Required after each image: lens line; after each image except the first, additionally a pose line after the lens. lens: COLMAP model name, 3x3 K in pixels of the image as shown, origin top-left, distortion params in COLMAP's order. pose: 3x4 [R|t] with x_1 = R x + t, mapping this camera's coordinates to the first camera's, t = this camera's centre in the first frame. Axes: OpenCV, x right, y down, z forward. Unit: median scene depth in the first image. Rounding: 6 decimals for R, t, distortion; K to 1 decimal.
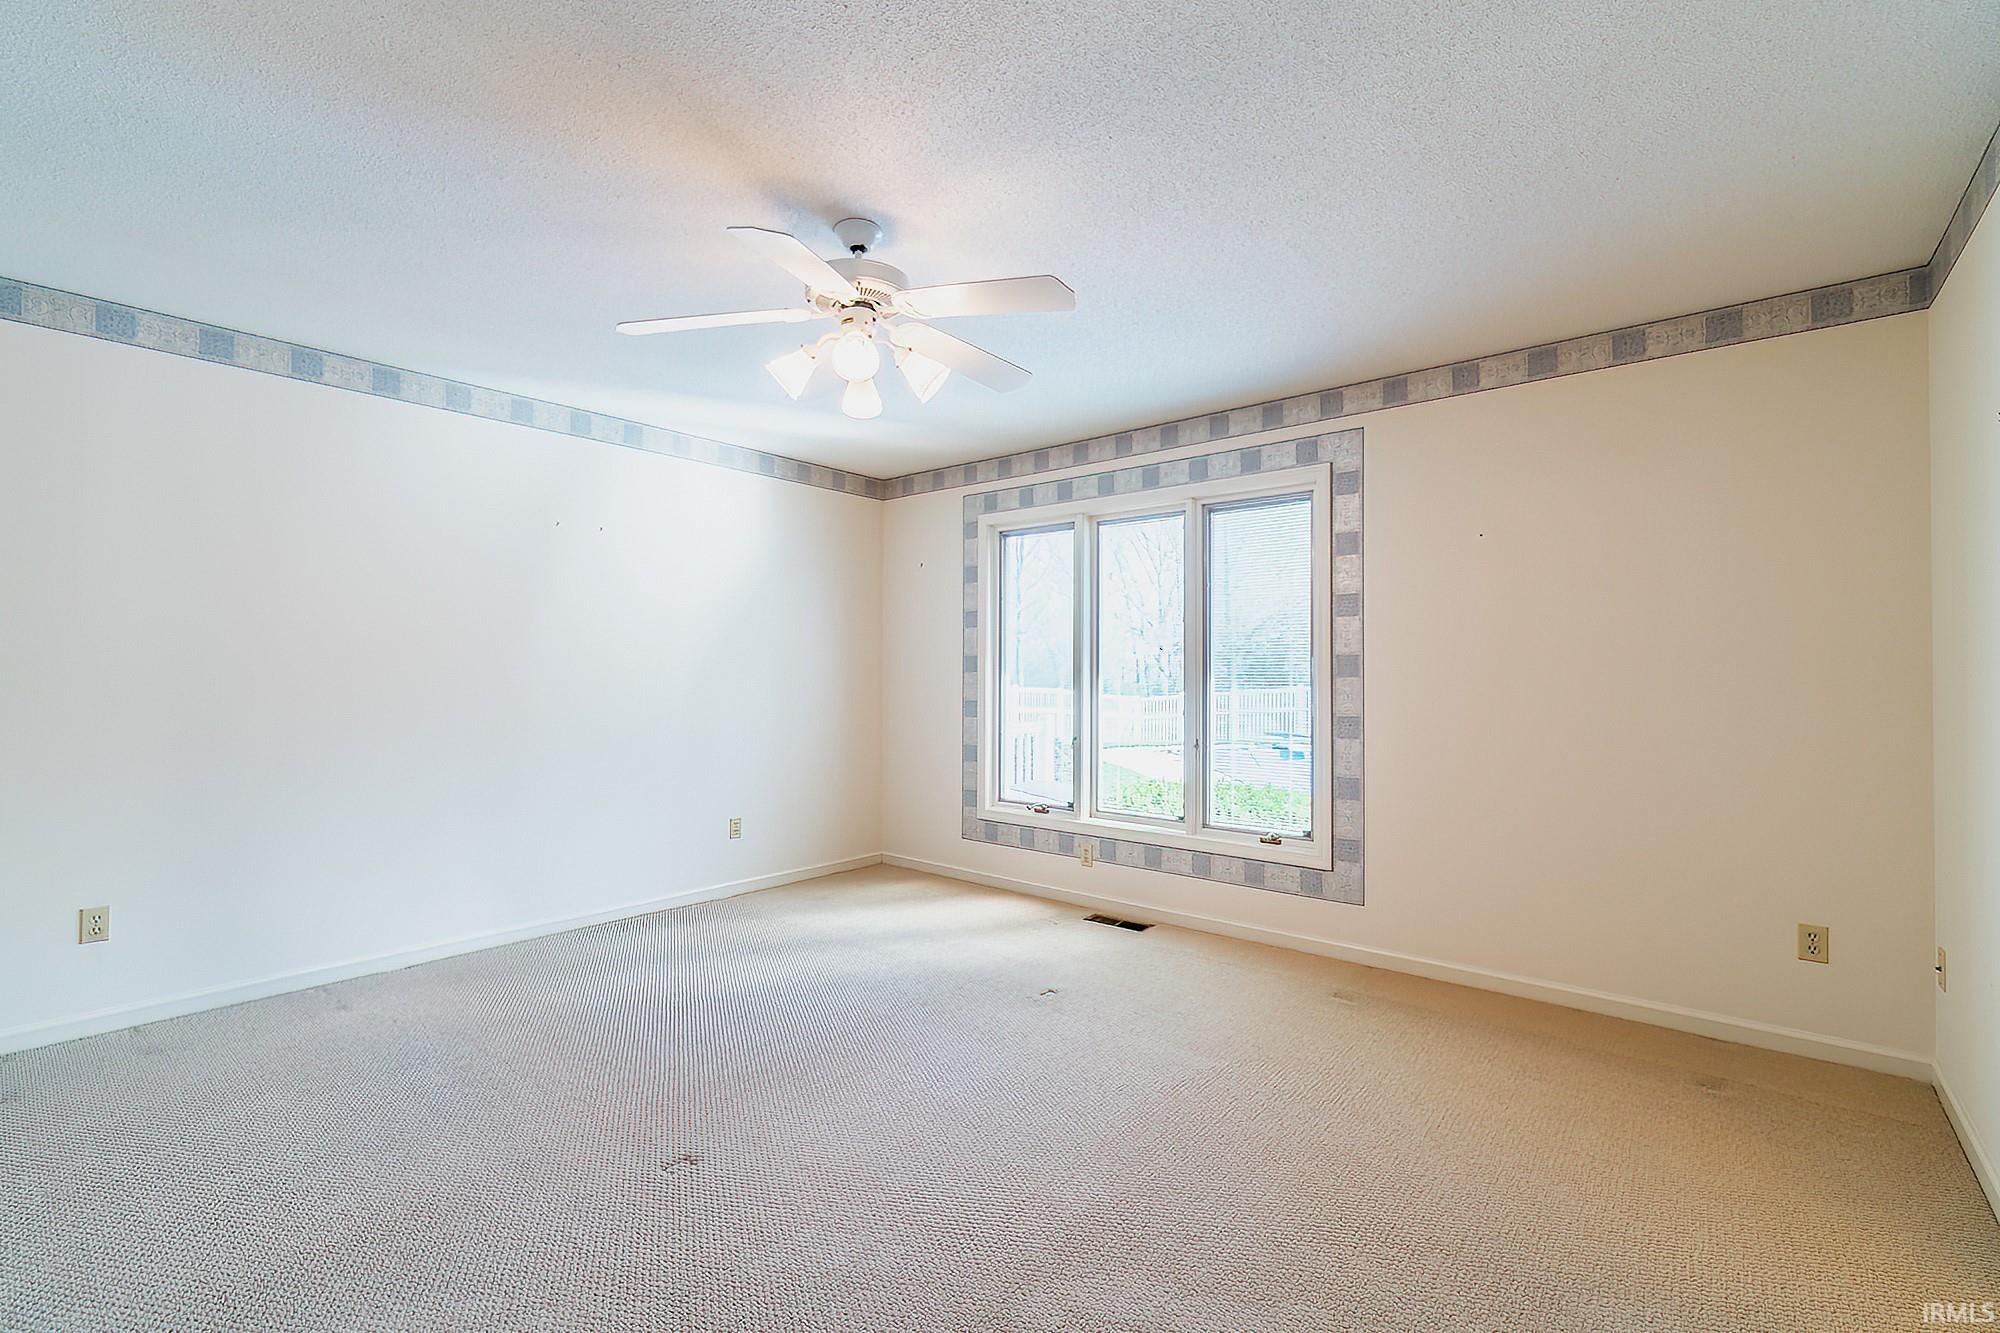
lens RADIAL K [[872.2, 0, 992.9], [0, 872.2, 666.2], [0, 0, 1]] dist [0.001388, -0.000869]
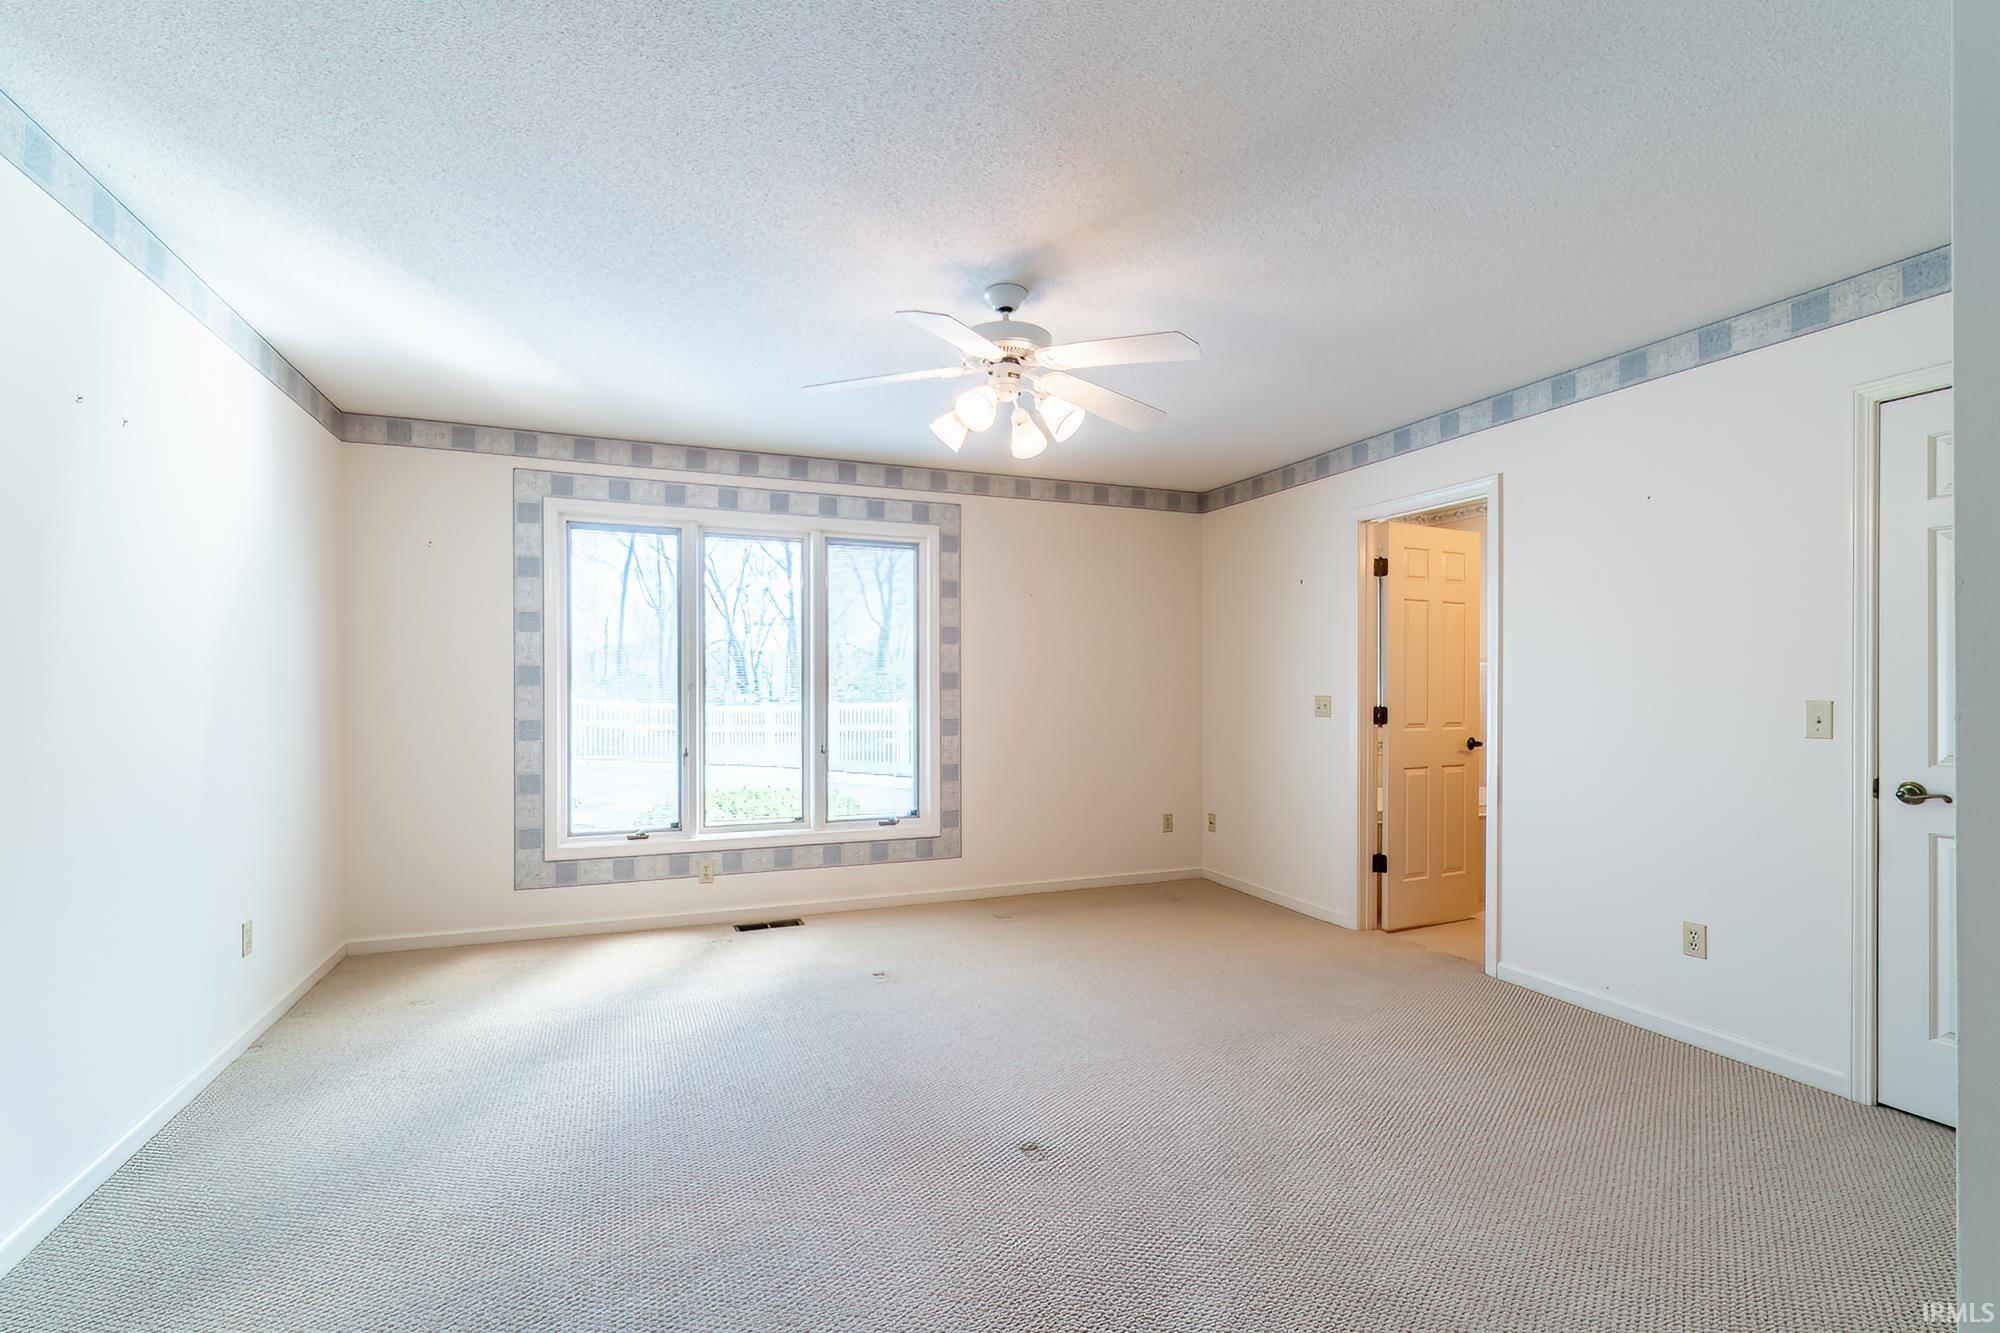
lens RADIAL K [[872.2, 0, 994.1], [0, 872.2, 681.7], [0, 0, 1]] dist [0.001388, -0.000869]
pose [[0.481079, 0.001967, 0.876675, -0.602799], [-0.005919, 0.999982, 0.001004, -0.000343], [-0.876657, -0.005672, 0.481082, 0.247045]]
